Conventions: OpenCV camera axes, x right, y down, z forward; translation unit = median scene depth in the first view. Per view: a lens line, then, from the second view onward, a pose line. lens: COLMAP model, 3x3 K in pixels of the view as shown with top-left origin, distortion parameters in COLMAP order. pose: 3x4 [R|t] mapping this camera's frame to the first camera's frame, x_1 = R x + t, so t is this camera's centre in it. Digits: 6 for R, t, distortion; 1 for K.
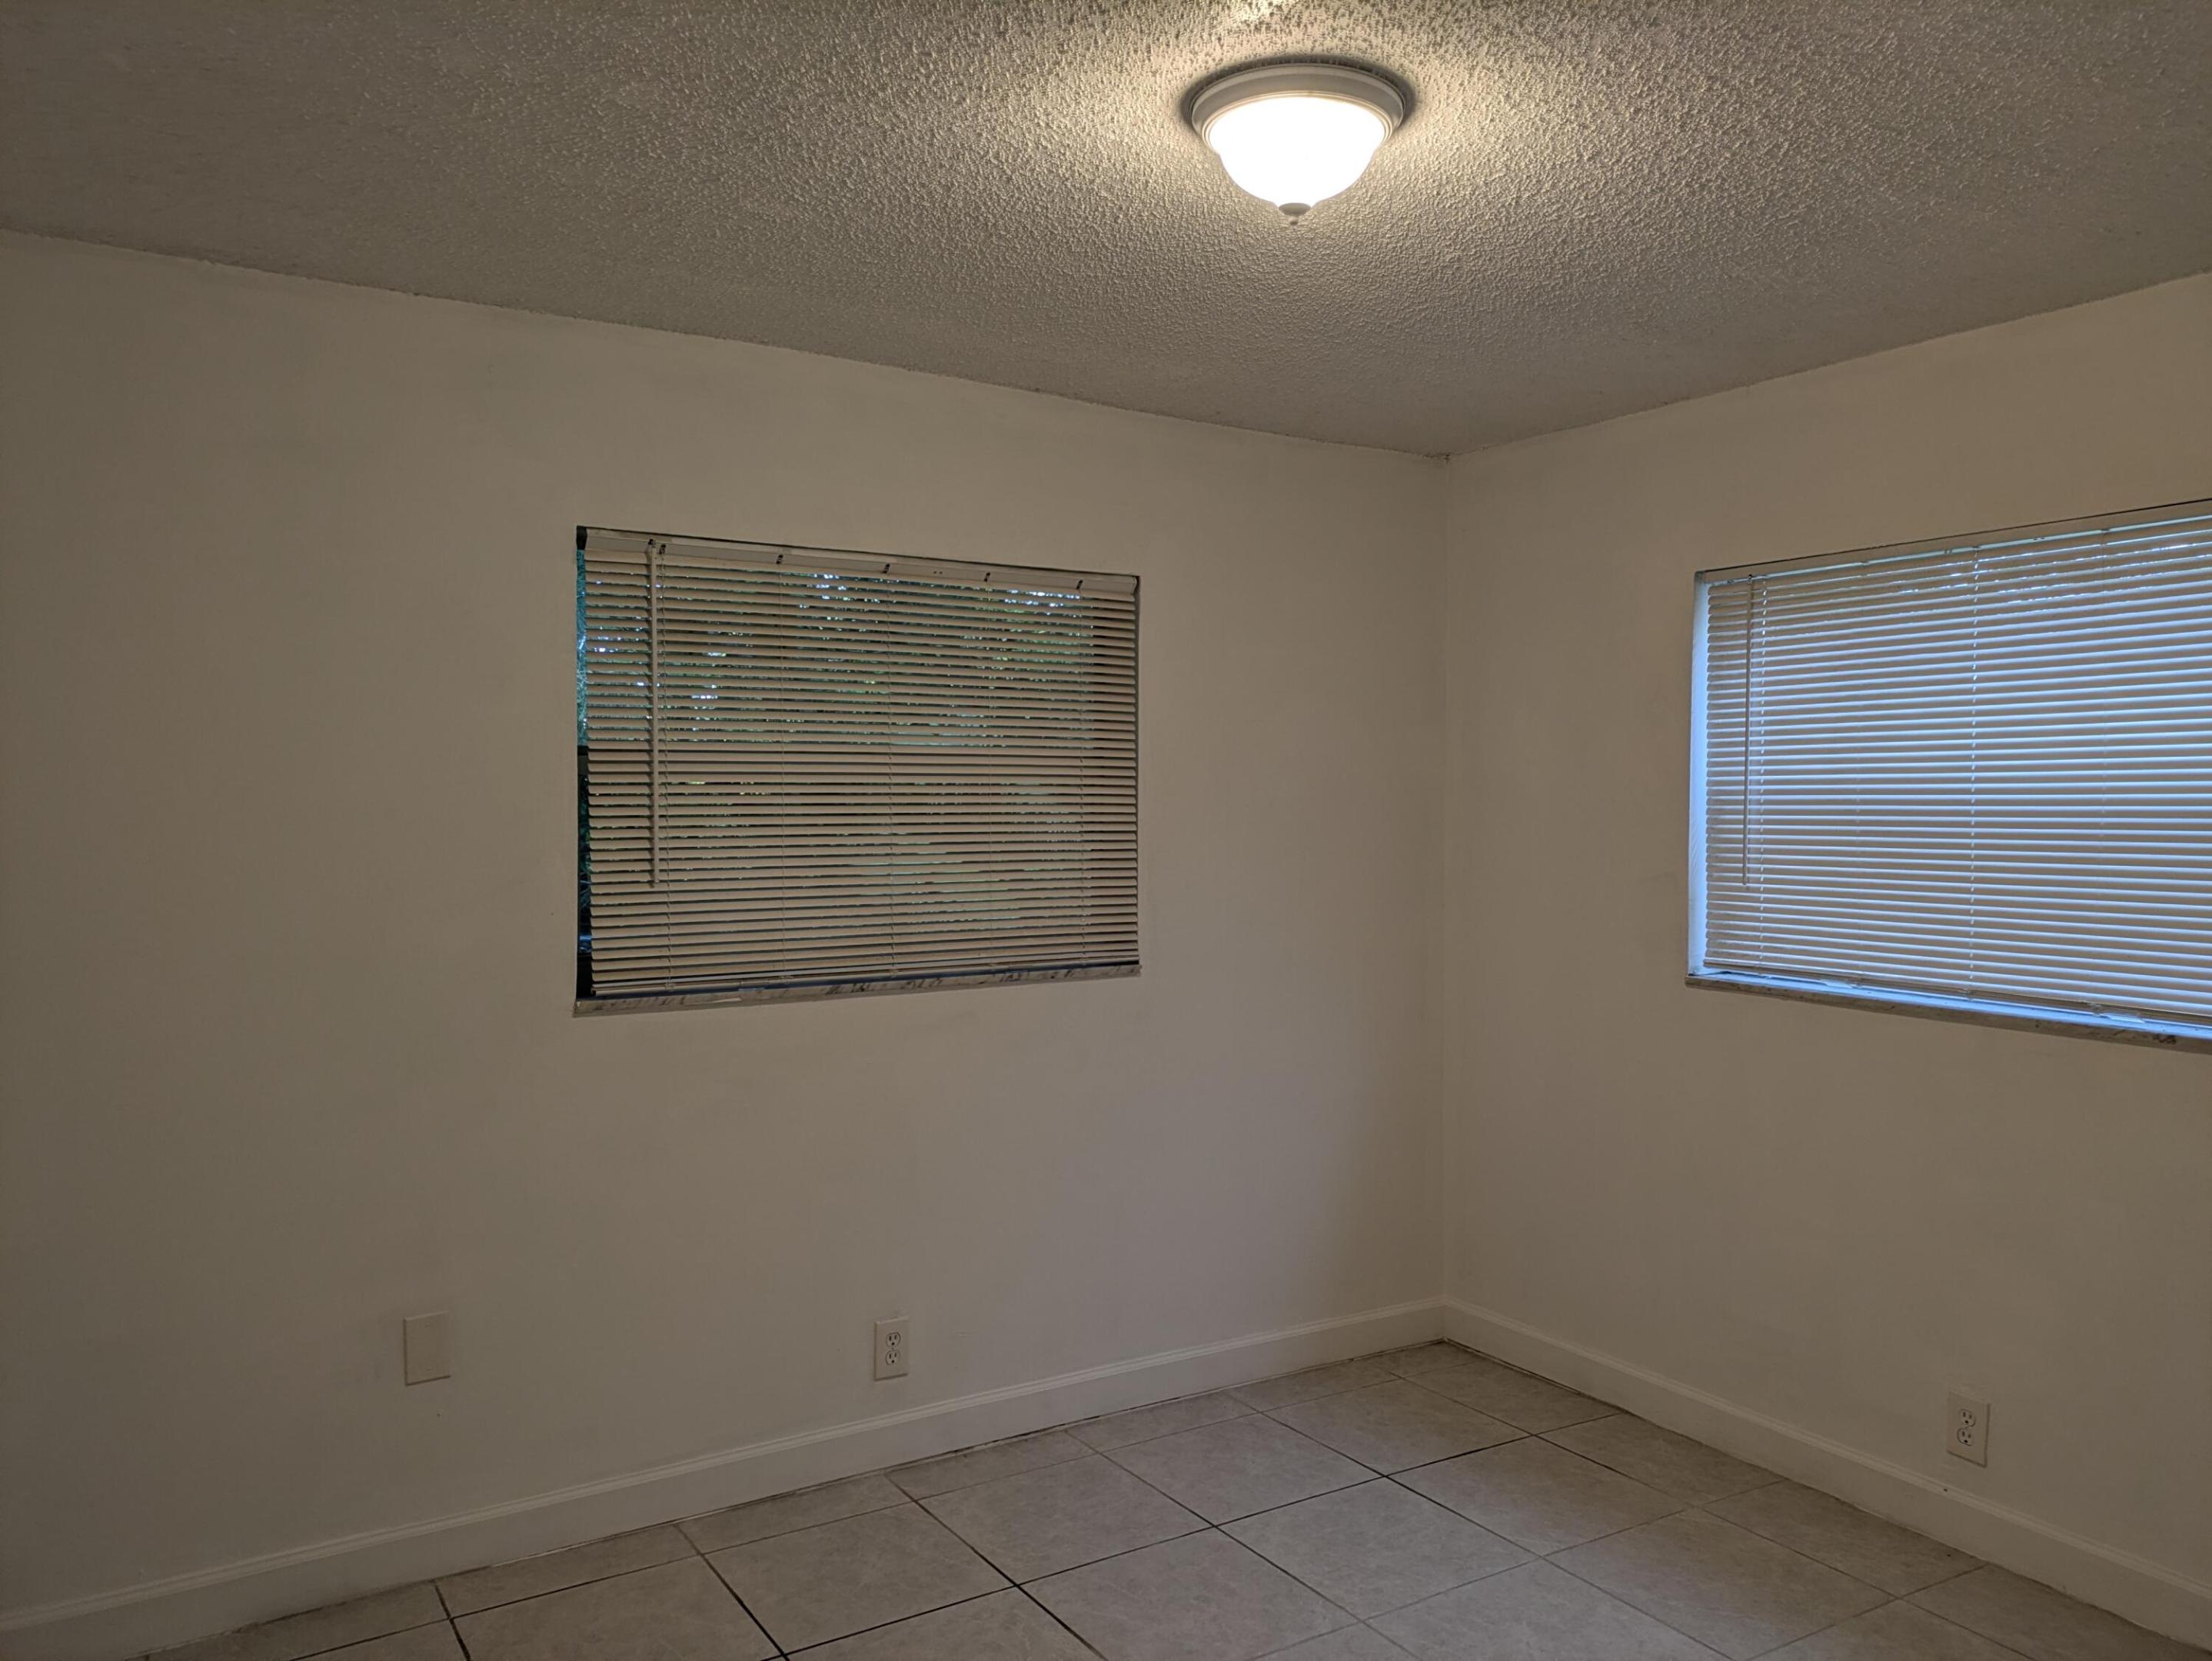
lens RADIAL K [[1610.2, 0, 1106.0], [0, 1610.2, 830.5], [0, 0, 1]] dist [0.040031, -0.033498]
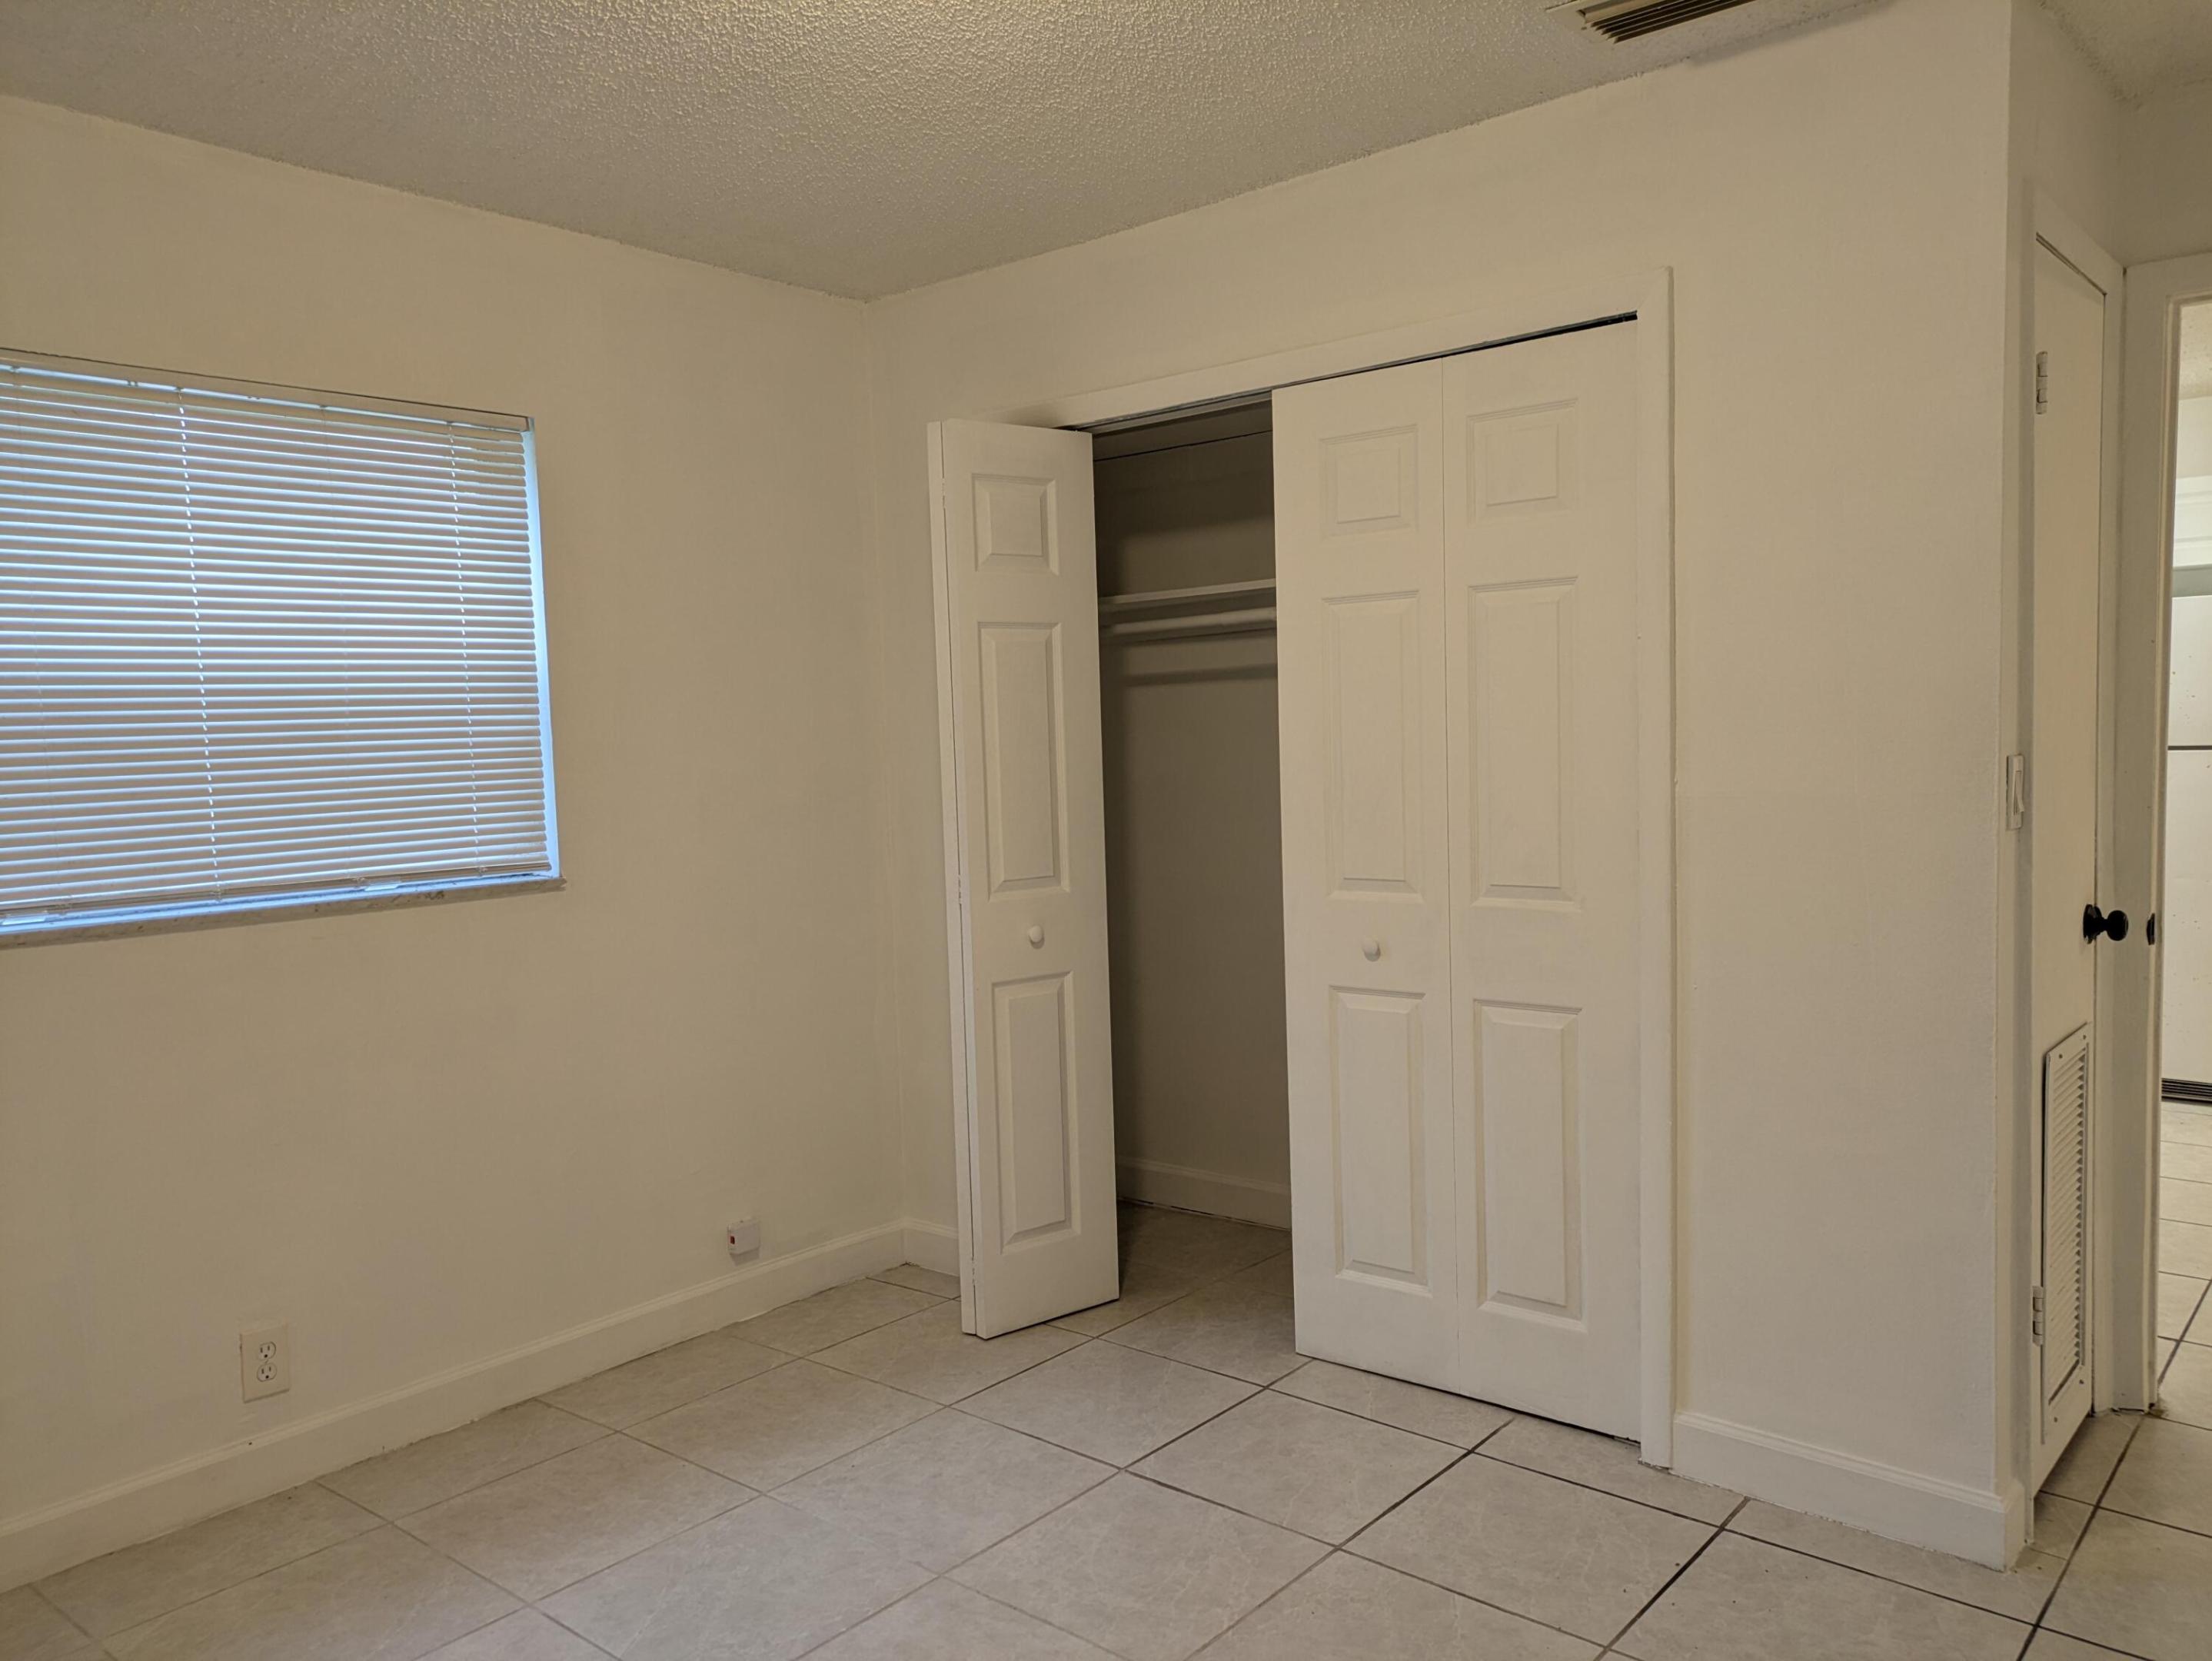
lens RADIAL K [[1610.2, 0, 1106.0], [0, 1610.2, 830.5], [0, 0, 1]] dist [0.040031, -0.033498]
pose [[-0.286458, -0.064751, 0.955902, -0.474179], [0.046090, 0.995627, 0.081253, 0.015248], [-0.956984, 0.067333, -0.282221, 0.797650]]
